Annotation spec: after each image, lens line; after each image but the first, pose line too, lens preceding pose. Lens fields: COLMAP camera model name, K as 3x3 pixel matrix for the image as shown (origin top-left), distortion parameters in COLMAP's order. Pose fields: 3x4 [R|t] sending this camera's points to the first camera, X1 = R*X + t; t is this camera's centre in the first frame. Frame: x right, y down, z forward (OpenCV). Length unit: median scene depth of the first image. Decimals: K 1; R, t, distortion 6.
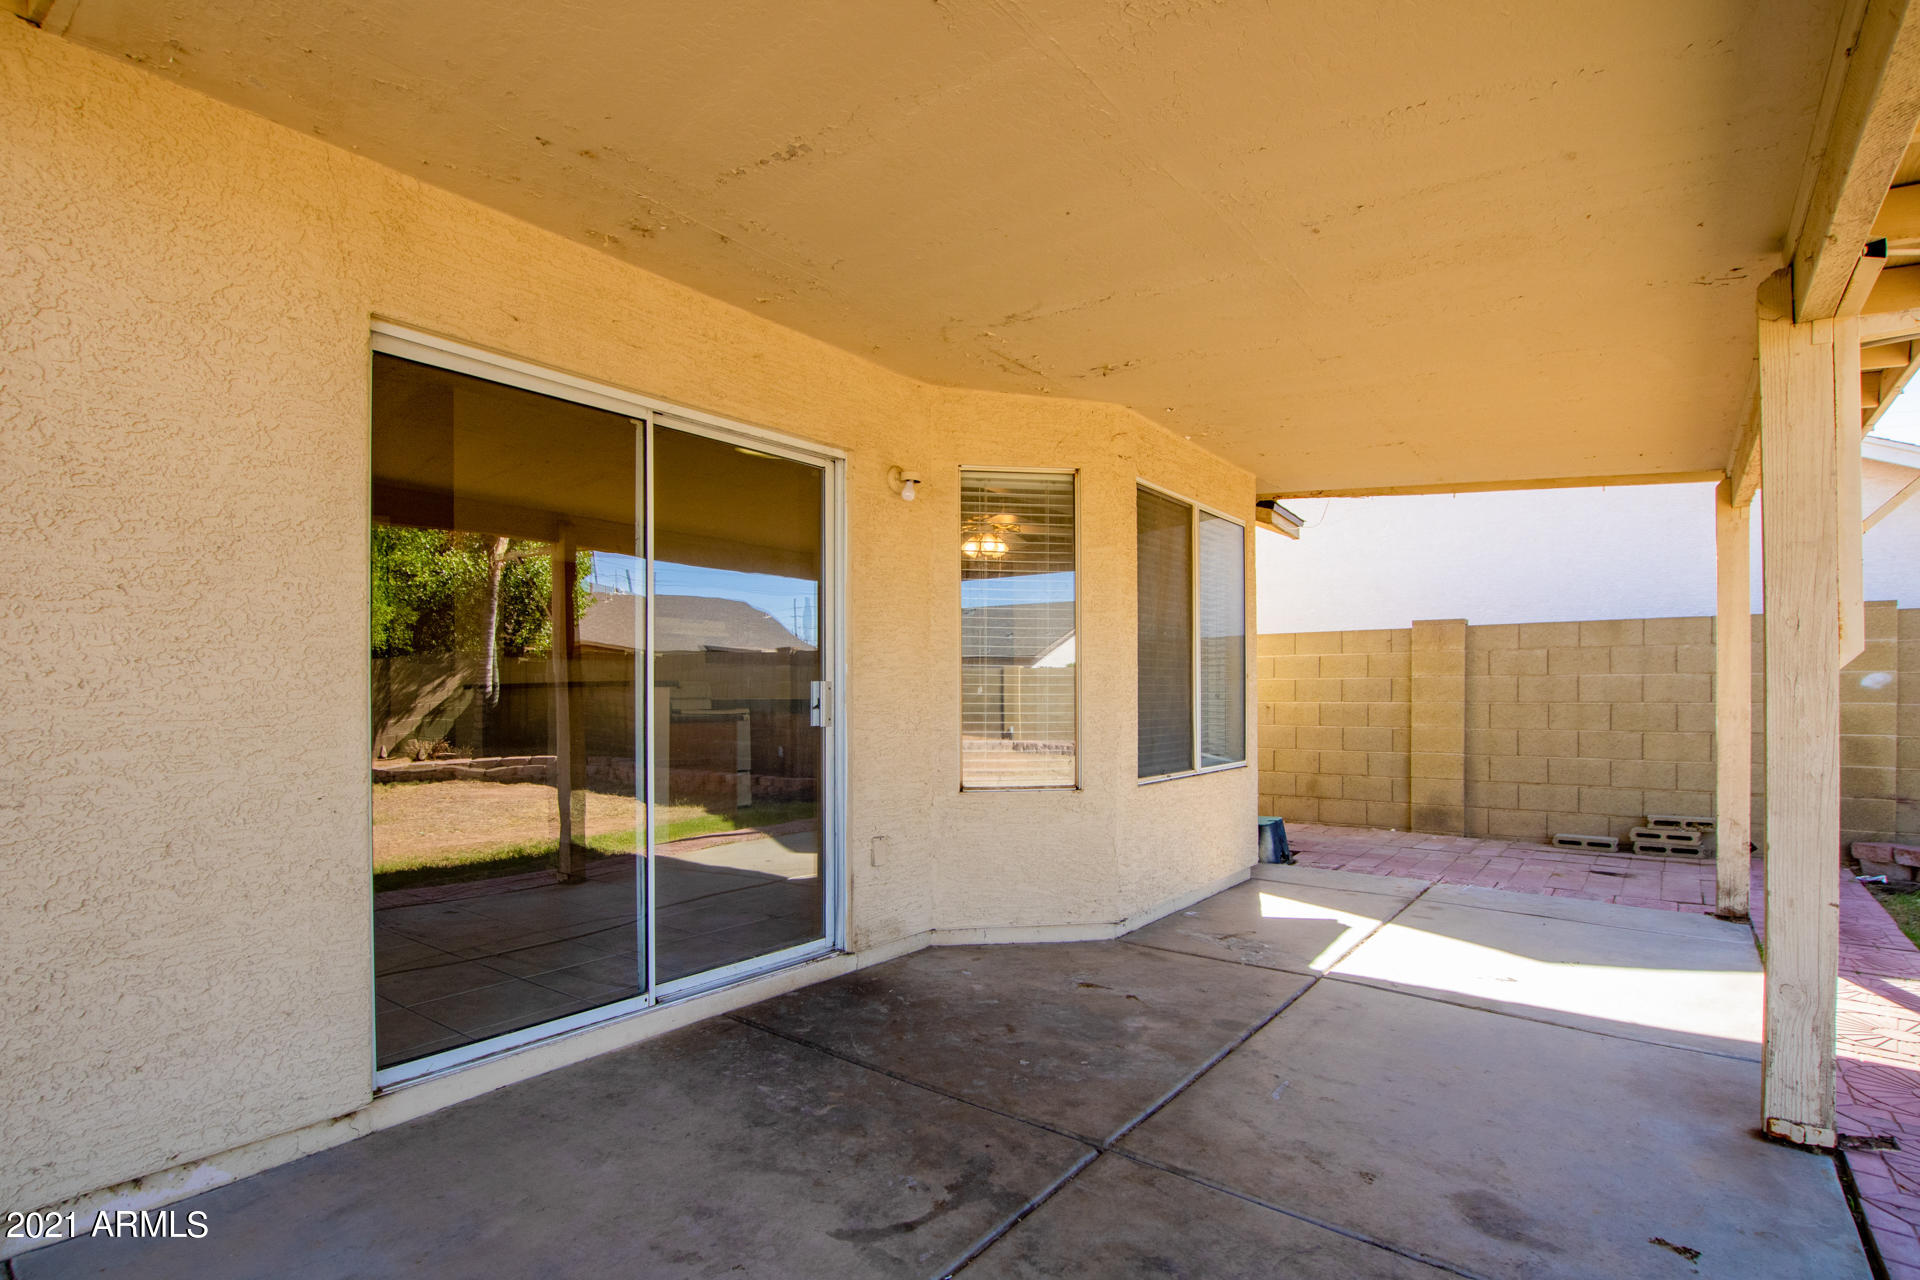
lens RADIAL K [[946.0, 0, 951.8], [0, 946.0, 700.9], [0, 0, 1]] dist [-0.027699, -0.000317]
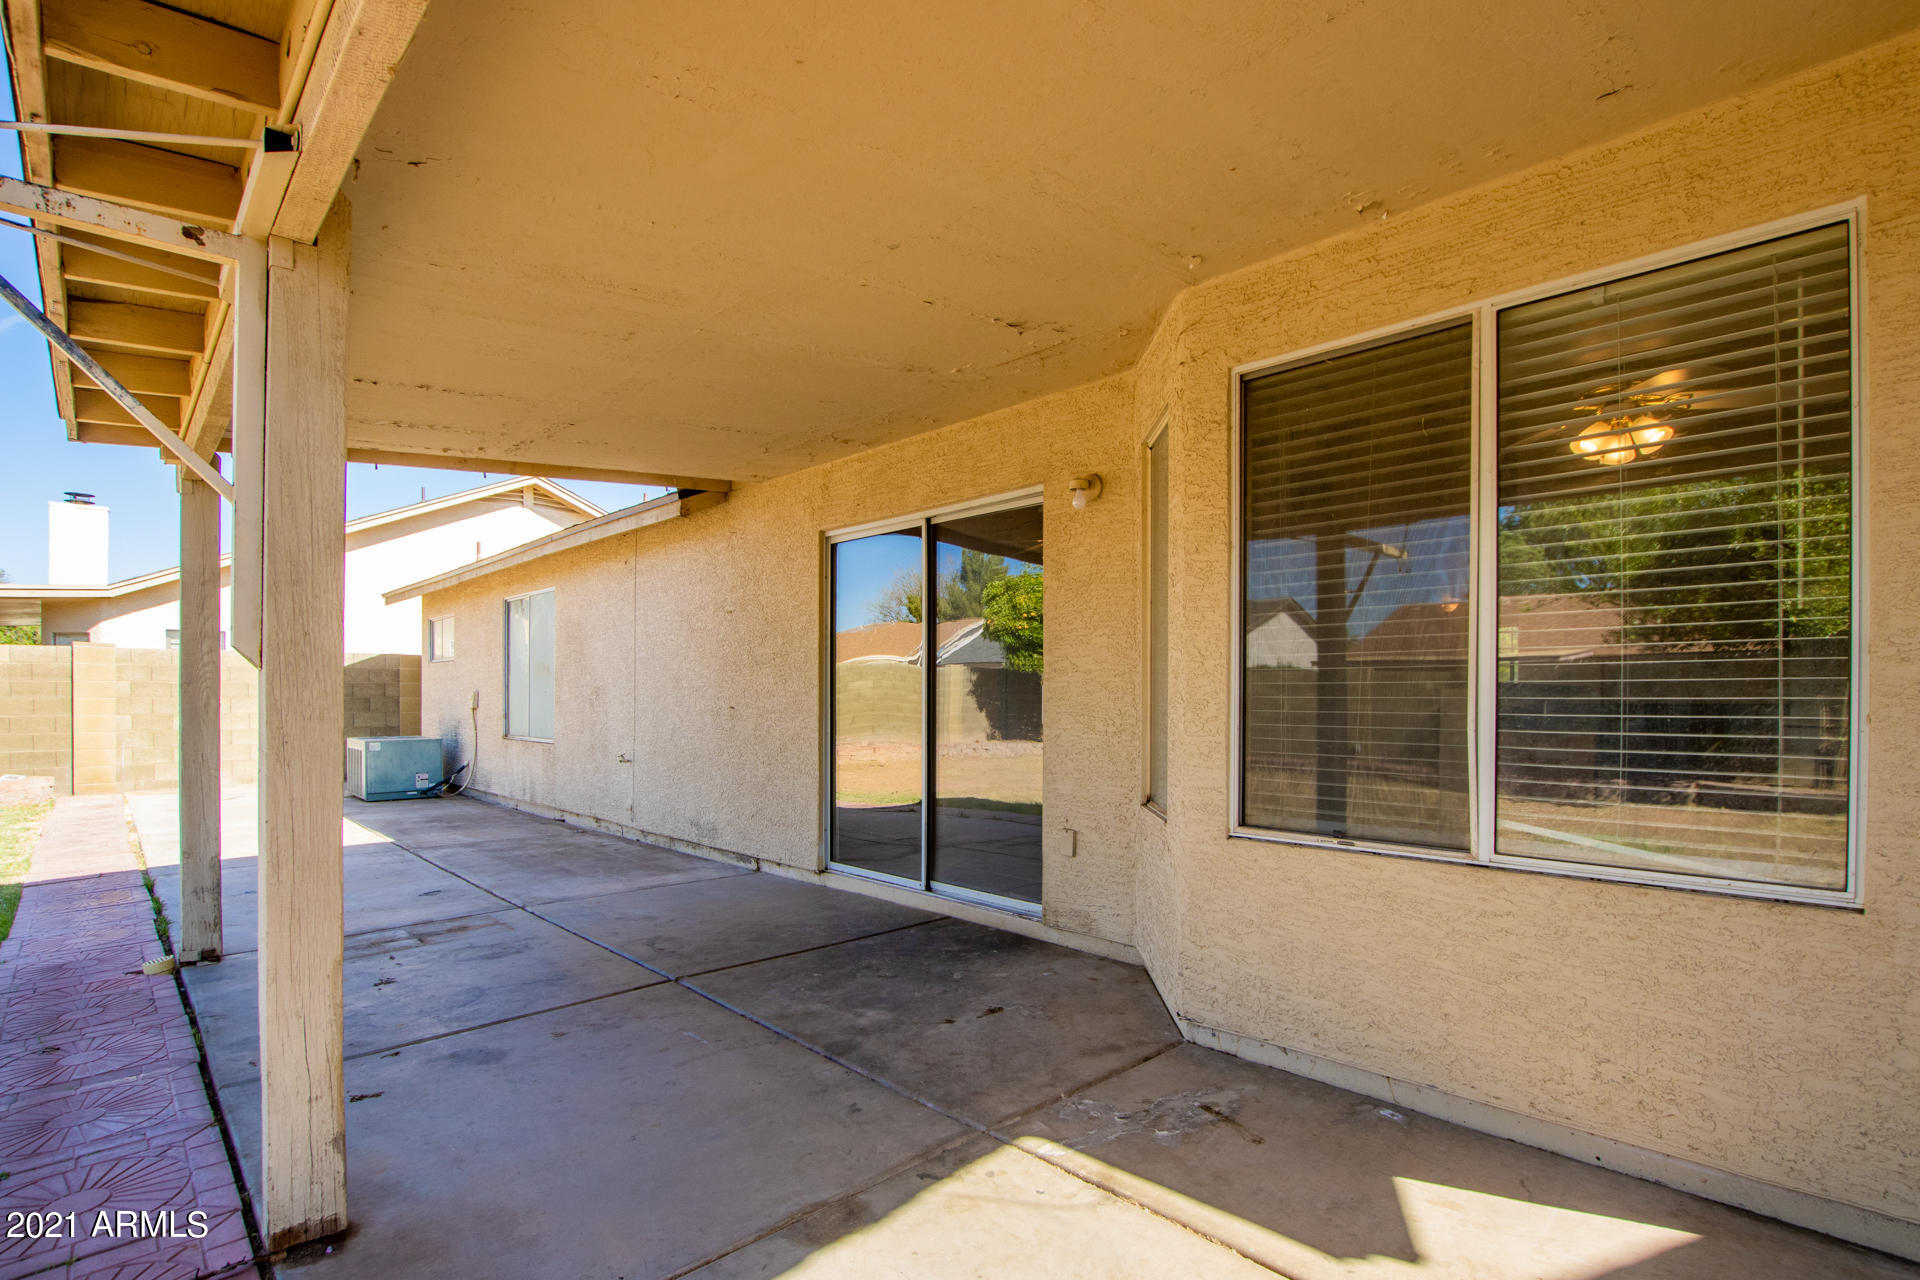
lens RADIAL K [[919.4, 0, 902.7], [0, 919.4, 704.2], [0, 0, 1]] dist [0.006718, -0.004009]
pose [[-0.186356, 0.012535, -0.982402, 0.879546], [-0.005809, 0.999887, 0.013860, -0.010687], [0.982465, 0.008290, -0.186262, 0.903523]]
